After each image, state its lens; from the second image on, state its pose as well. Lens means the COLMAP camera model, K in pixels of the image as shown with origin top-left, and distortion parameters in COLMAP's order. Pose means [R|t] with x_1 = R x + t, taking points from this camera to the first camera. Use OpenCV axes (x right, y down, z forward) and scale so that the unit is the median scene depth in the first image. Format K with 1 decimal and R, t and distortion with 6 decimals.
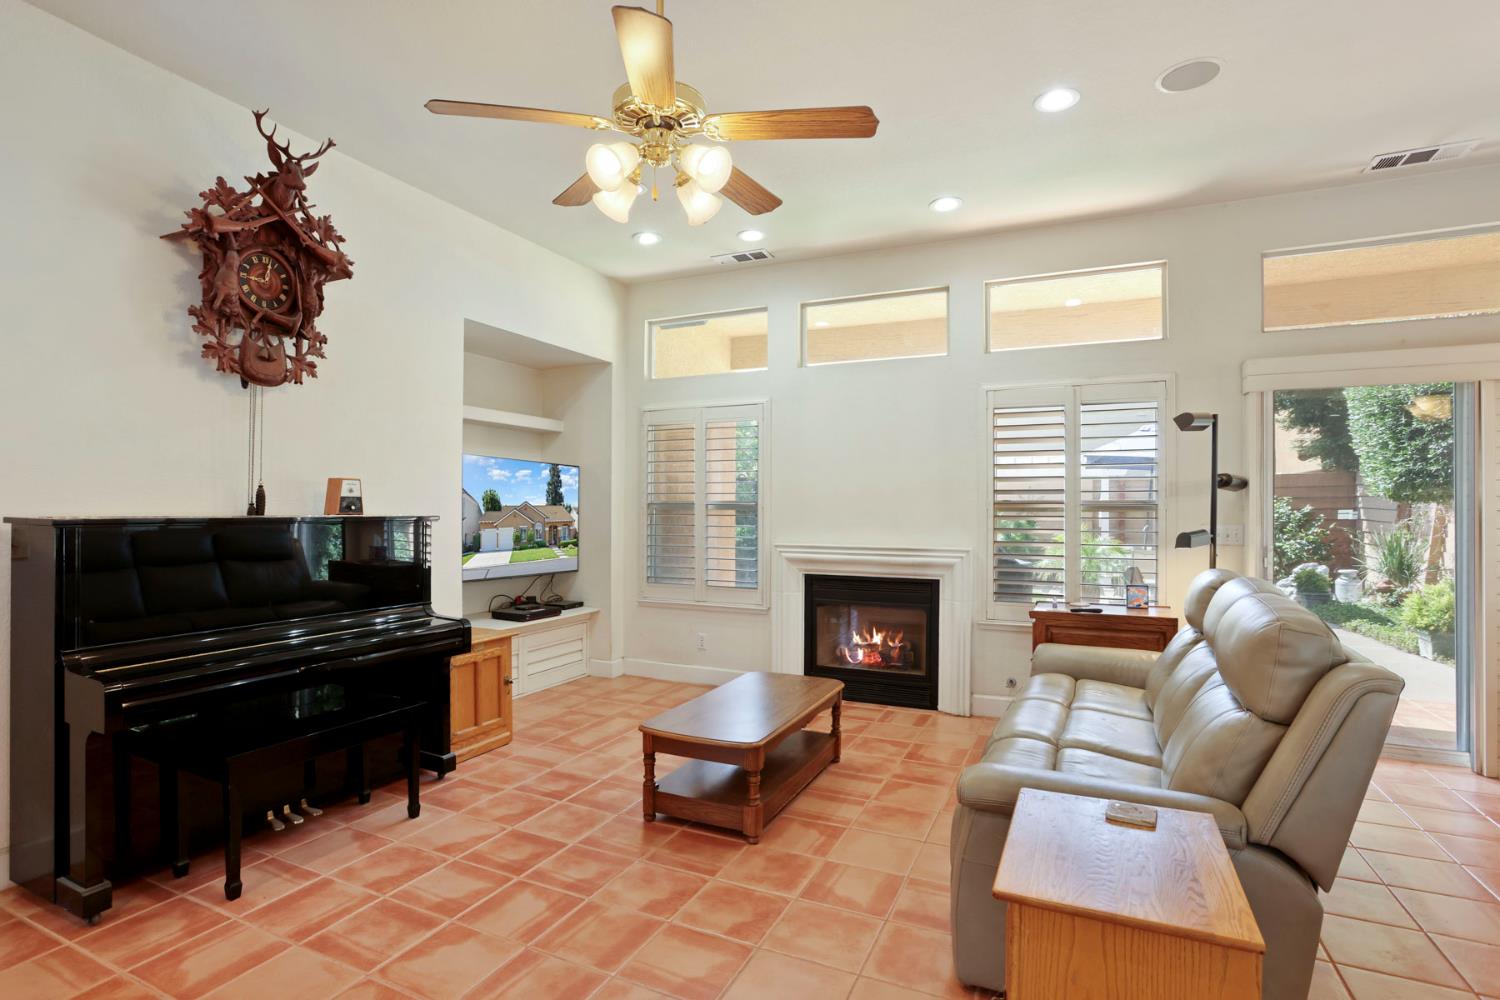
lens RADIAL K [[741.1, 0, 729.9], [0, 741.1, 510.7], [0, 0, 1]] dist [-0.042111, 0.015556]
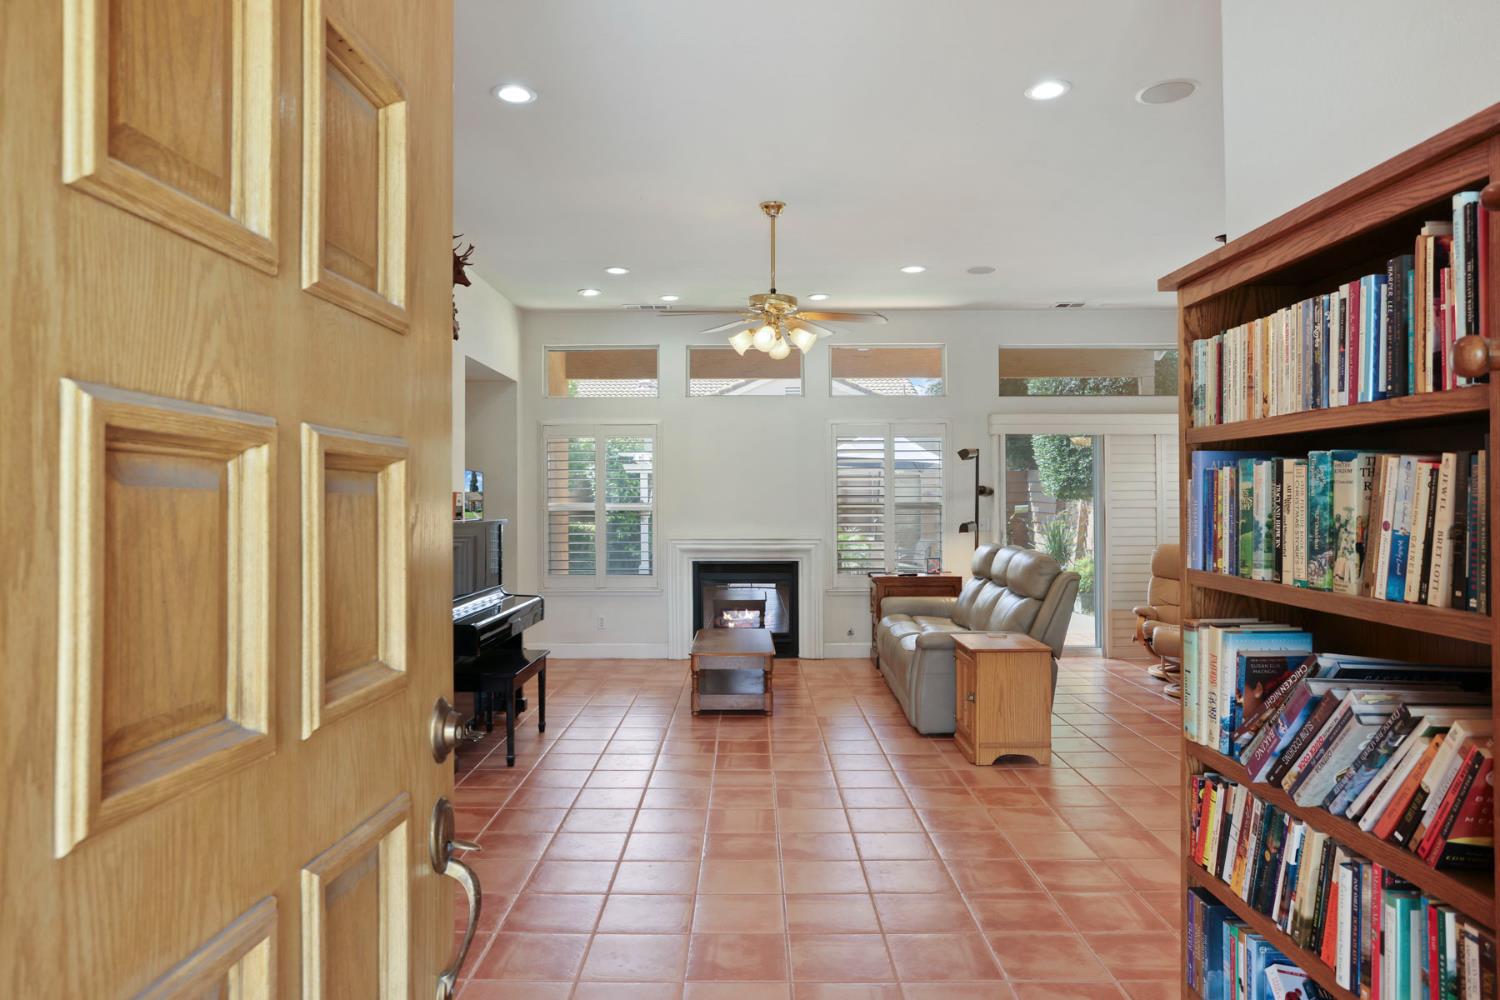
lens RADIAL K [[943.7, 0, 746.9], [0, 943.7, 501.7], [0, 0, 1]] dist [-0.003429, 0.001914]
pose [[0.905875, -0.007238, 0.423484, -0.664475], [0.008805, 0.999960, -0.001743, -0.016990], [-0.423454, 0.005308, 0.905902, -0.655614]]
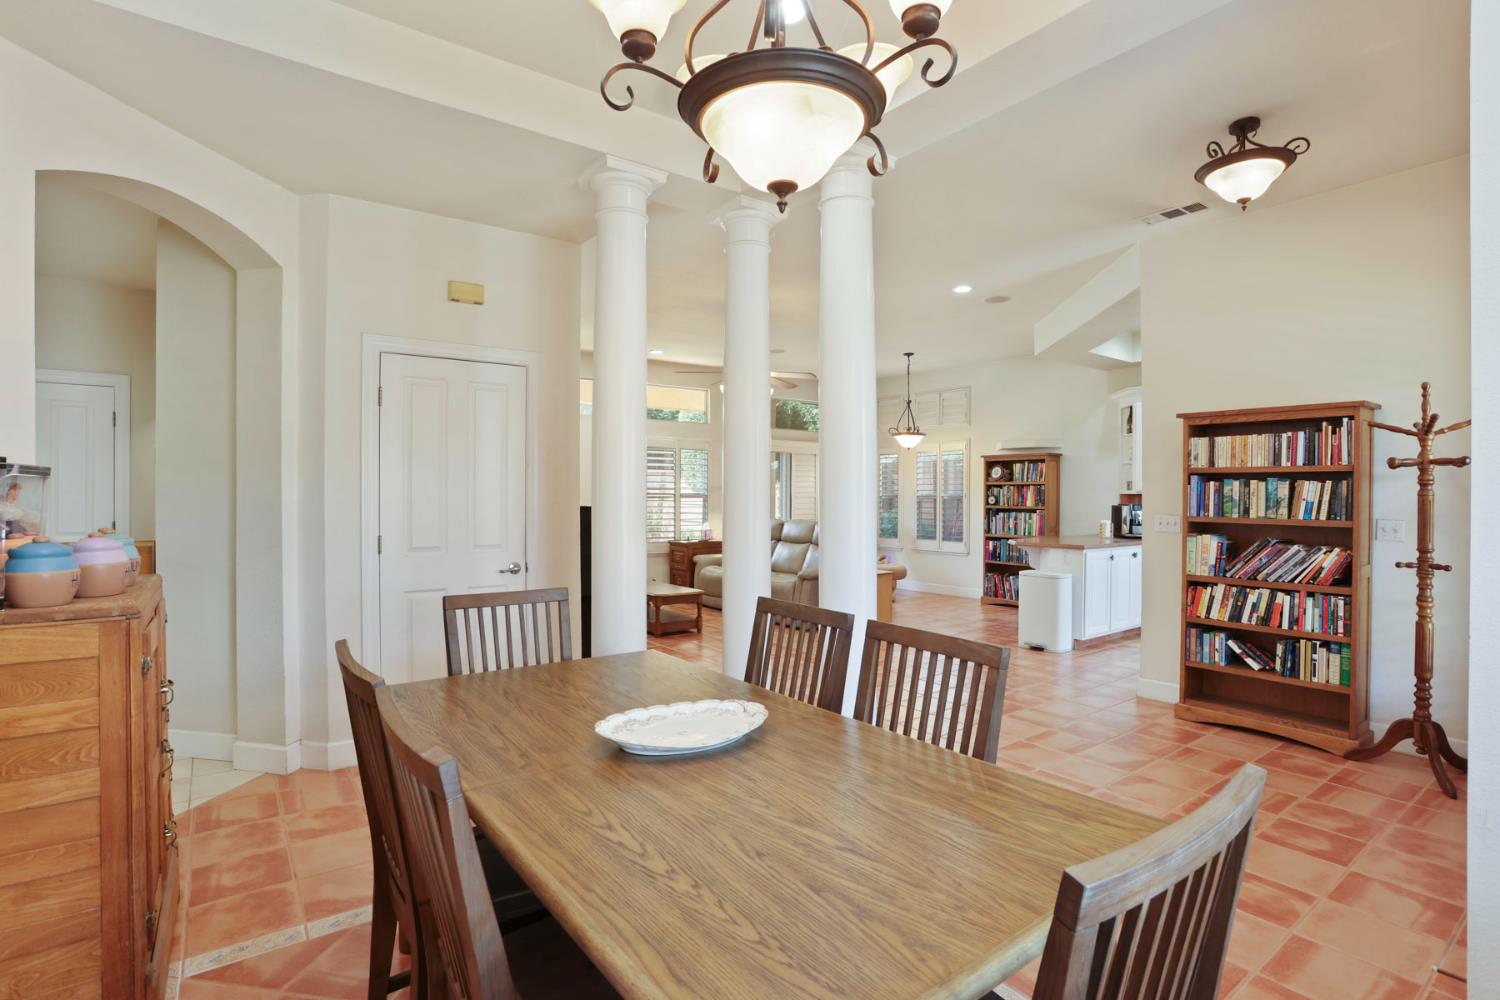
lens RADIAL K [[741.1, 0, 750.8], [0, 741.1, 502.3], [0, 0, 1]] dist [-0.042111, 0.015556]
pose [[0.451206, -0.011512, 0.892346, -1.557649], [0.000610, 0.999921, 0.012591, -0.015682], [-0.892420, -0.005137, 0.451177, -0.201027]]
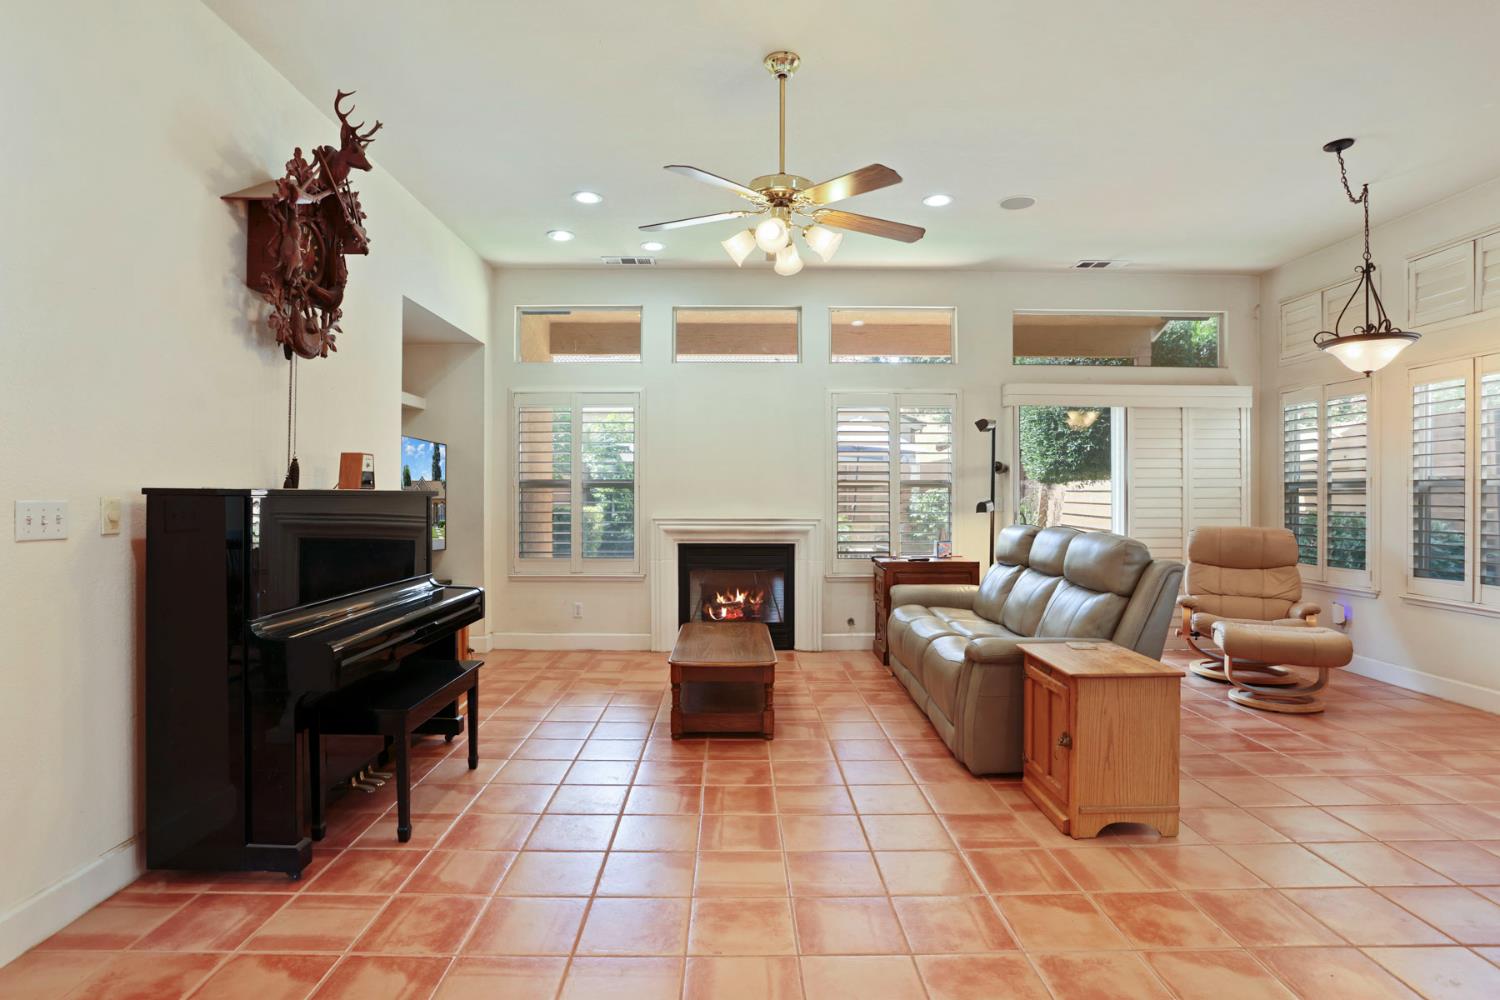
lens RADIAL K [[771.5, 0, 748.1], [0, 771.5, 494.2], [0, 0, 1]] dist [-0.030631, 0.004220]
pose [[0.896192, -0.003292, 0.443655, -0.445911], [0.003761, 0.999993, -0.000178, 0.012565], [-0.443651, 0.001828, 0.896198, -0.151189]]
